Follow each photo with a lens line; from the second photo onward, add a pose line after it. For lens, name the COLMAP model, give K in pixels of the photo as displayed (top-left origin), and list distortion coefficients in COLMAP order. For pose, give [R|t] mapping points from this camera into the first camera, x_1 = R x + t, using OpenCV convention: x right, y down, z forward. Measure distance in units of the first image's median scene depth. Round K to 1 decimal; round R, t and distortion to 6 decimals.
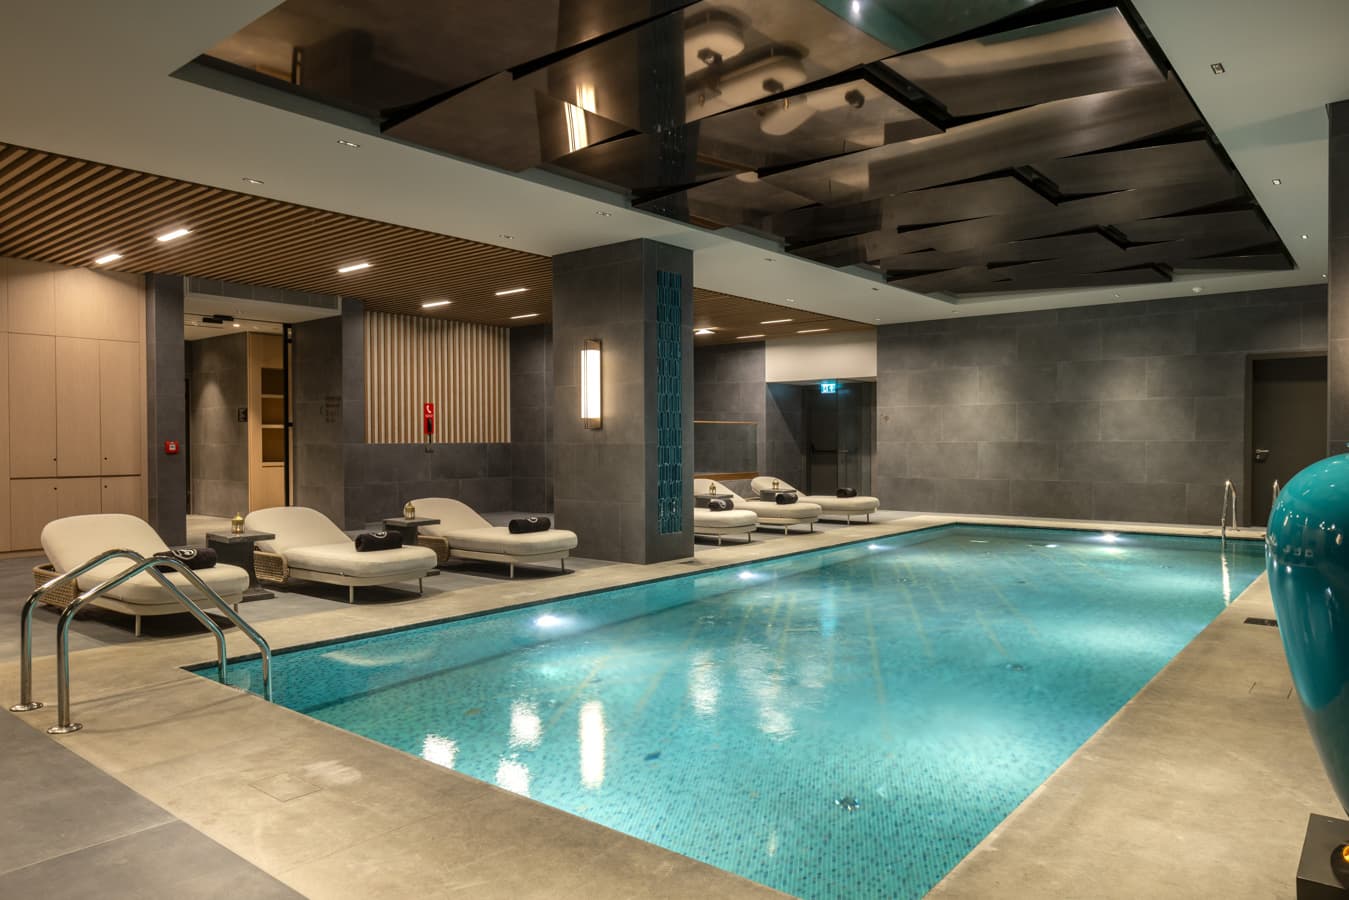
lens RADIAL K [[913.1, 0, 676.0], [0, 913.1, 453.0], [0, 0, 1]] dist [-0.012222, -0.000025]
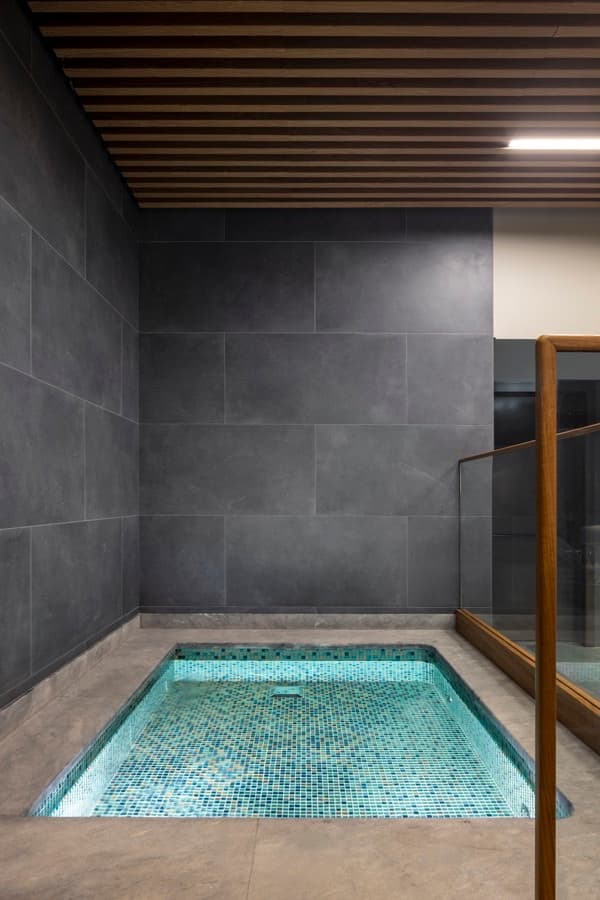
lens RADIAL K [[609.2, 0, 298.9], [0, 609.2, 502.8], [0, 0, 1]] dist [-0.012222, -0.000025]
pose [[0.790725, 0.002615, 0.612166, -0.112490], [-0.001278, 0.999996, -0.002620, -0.020851], [-0.612171, 0.001289, 0.790725, 1.055332]]
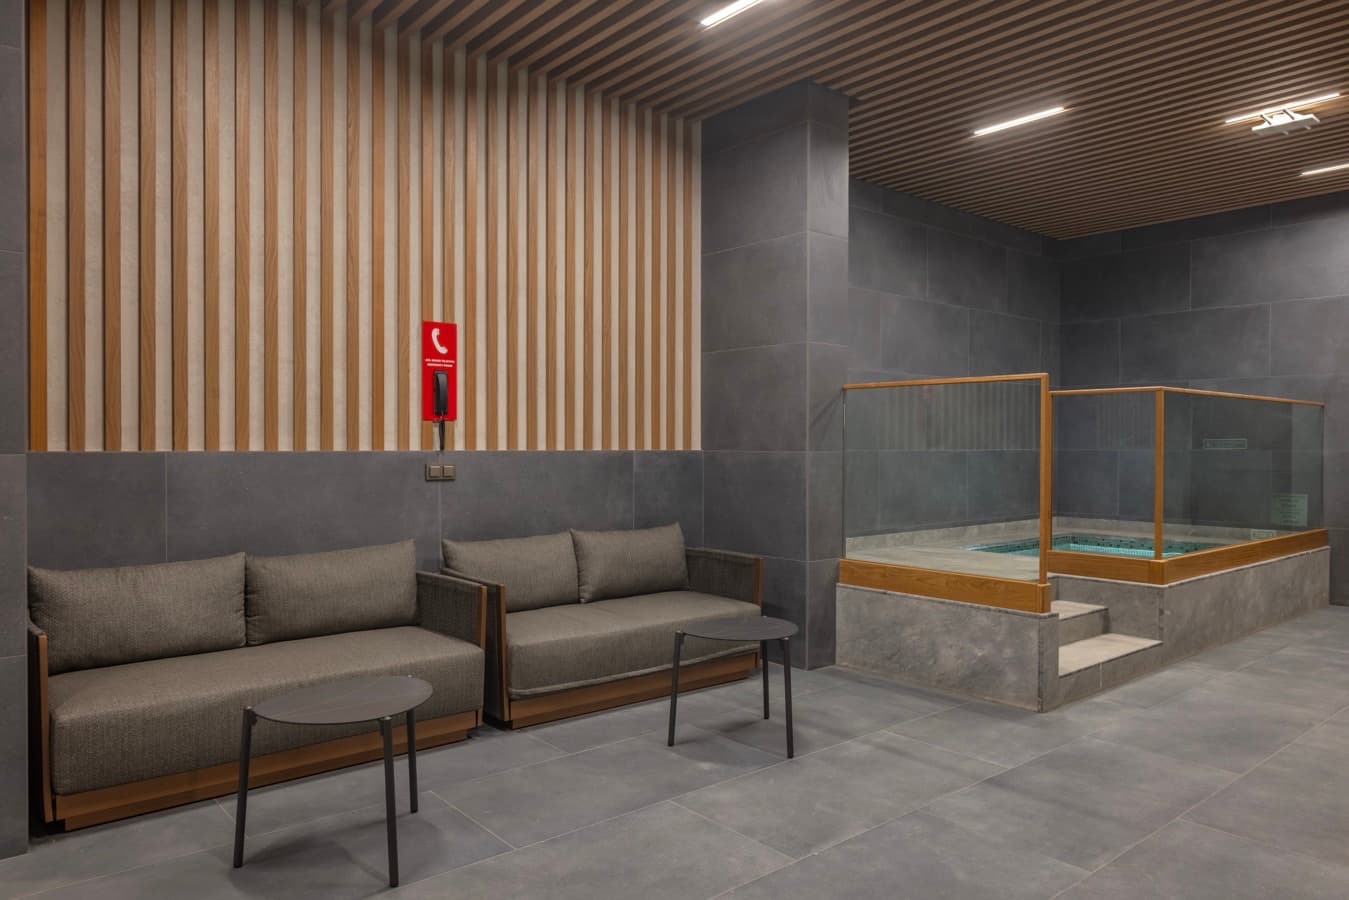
lens RADIAL K [[913.1, 0, 676.0], [0, 913.1, 453.0], [0, 0, 1]] dist [-0.012222, -0.000025]
pose [[0.979347, 0.009062, -0.201985, -0.126692], [-0.009832, 0.999948, -0.002810, -0.009921], [0.201949, 0.004738, 0.979385, 0.692431]]
